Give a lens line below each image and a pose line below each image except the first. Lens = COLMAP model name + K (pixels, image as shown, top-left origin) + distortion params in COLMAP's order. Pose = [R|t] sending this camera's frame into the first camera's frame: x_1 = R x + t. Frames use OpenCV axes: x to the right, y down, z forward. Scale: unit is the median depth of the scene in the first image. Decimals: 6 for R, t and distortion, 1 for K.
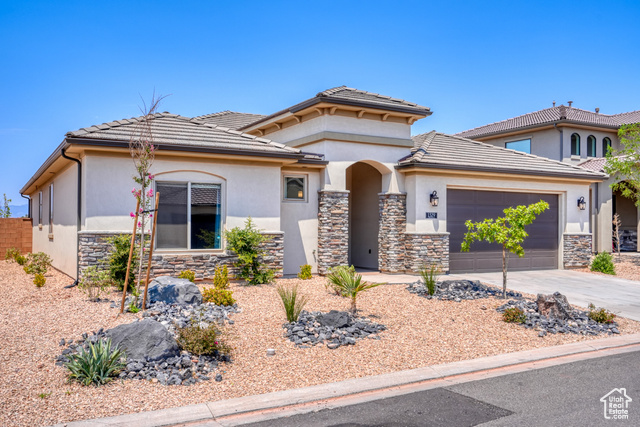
lens RADIAL K [[612.5, 0, 325.4], [0, 612.5, 213.4], [0, 0, 1]] dist [0.003873, 0.000000]
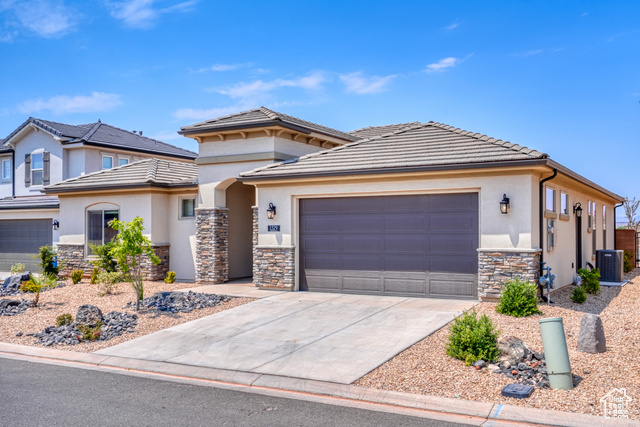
lens RADIAL K [[612.5, 0, 324.8], [0, 612.5, 218.2], [0, 0, 1]] dist [0.003873, 0.000000]
pose [[0.490451, -0.034272, -0.870795, 1.113525], [0.020438, 0.999404, -0.027823, 0.016865], [0.871229, -0.004152, 0.490859, 0.630685]]
